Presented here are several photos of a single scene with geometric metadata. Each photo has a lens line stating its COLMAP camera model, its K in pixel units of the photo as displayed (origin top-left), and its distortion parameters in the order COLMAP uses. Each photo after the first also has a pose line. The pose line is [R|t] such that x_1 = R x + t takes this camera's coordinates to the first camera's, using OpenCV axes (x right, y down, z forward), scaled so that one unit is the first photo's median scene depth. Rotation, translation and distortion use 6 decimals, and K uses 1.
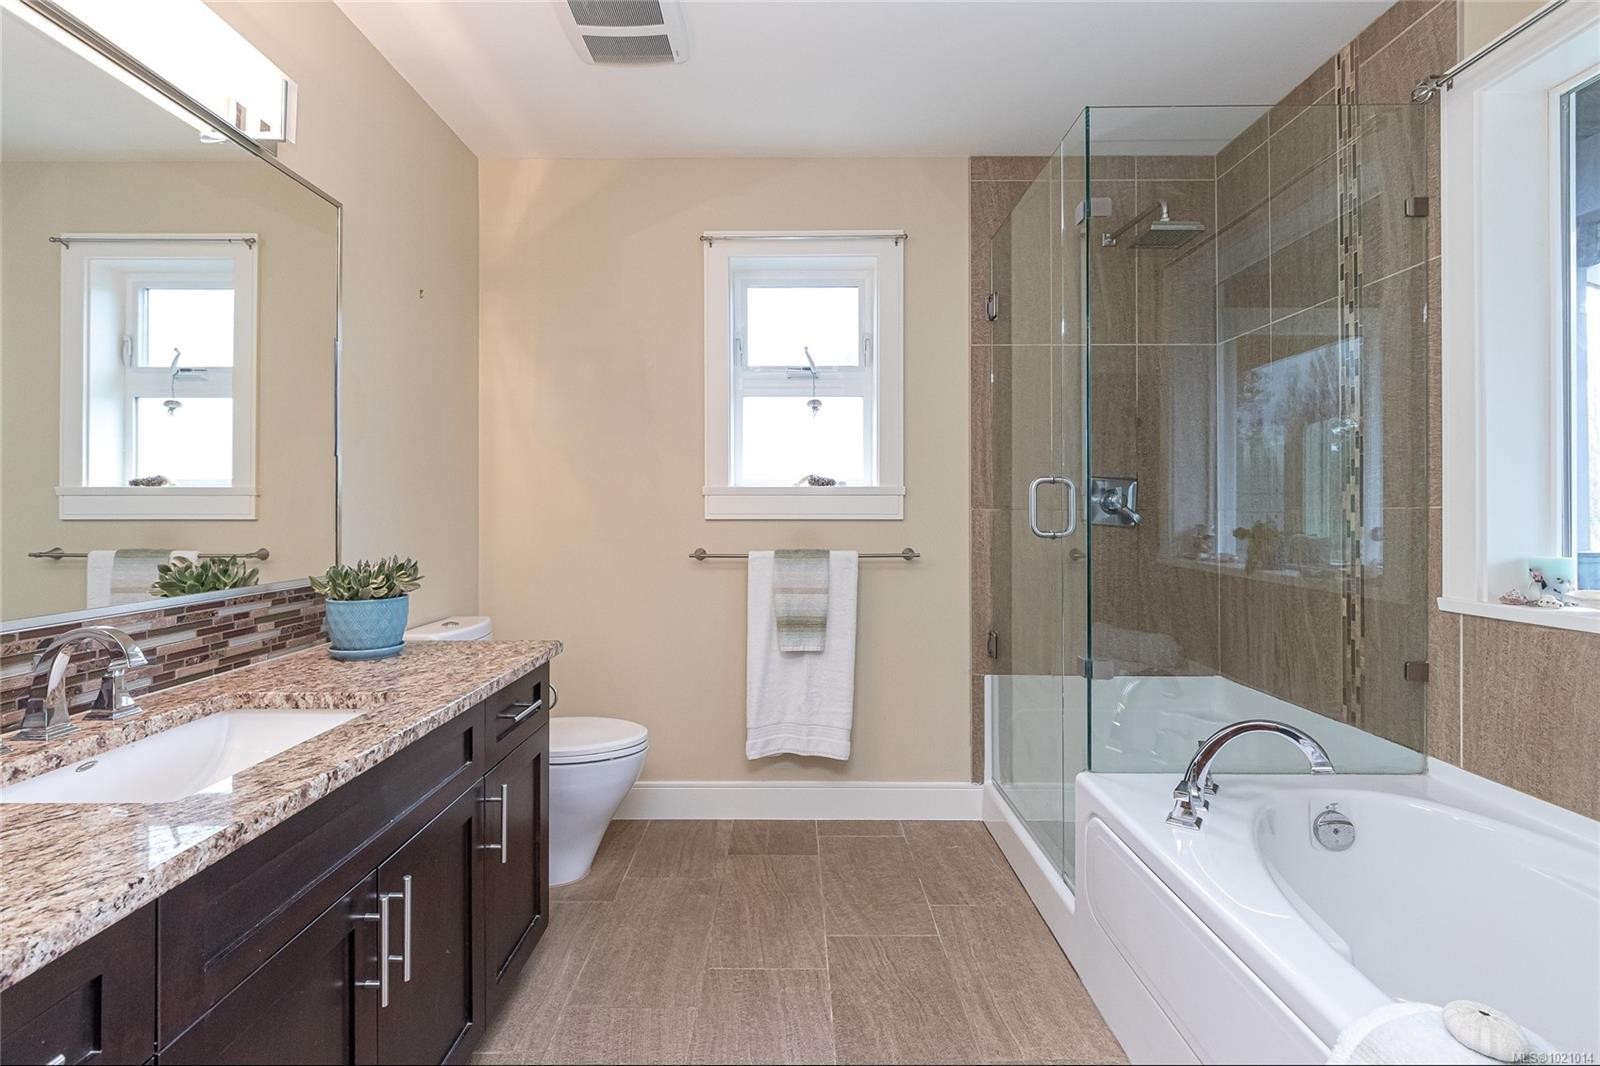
lens RADIAL K [[730.7, 0, 781.9], [0, 730.7, 508.0], [0, 0, 1]] dist [-0.001391, -0.000152]
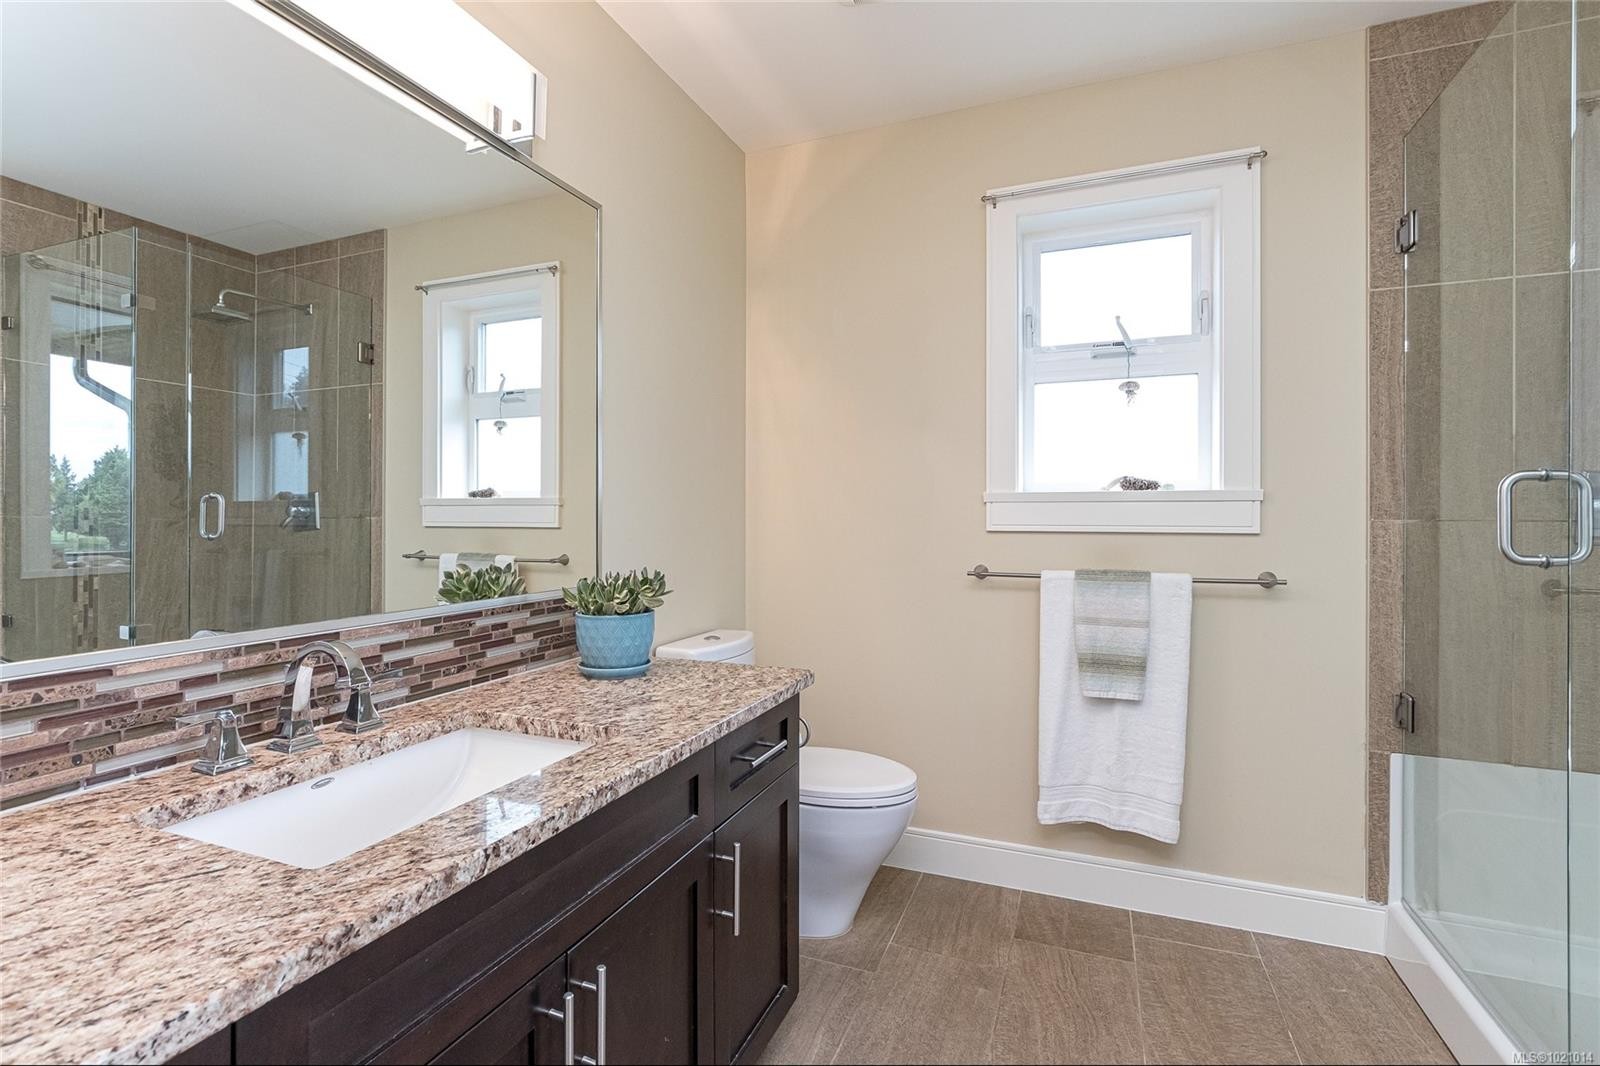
lens RADIAL K [[730.7, 0, 793.6], [0, 730.7, 517.3], [0, 0, 1]] dist [-0.001391, -0.000152]
pose [[0.930723, 0.001839, -0.365721, -0.004880], [-0.001375, 0.999998, 0.001530, -0.001578], [0.365723, -0.000921, 0.930723, 0.143721]]
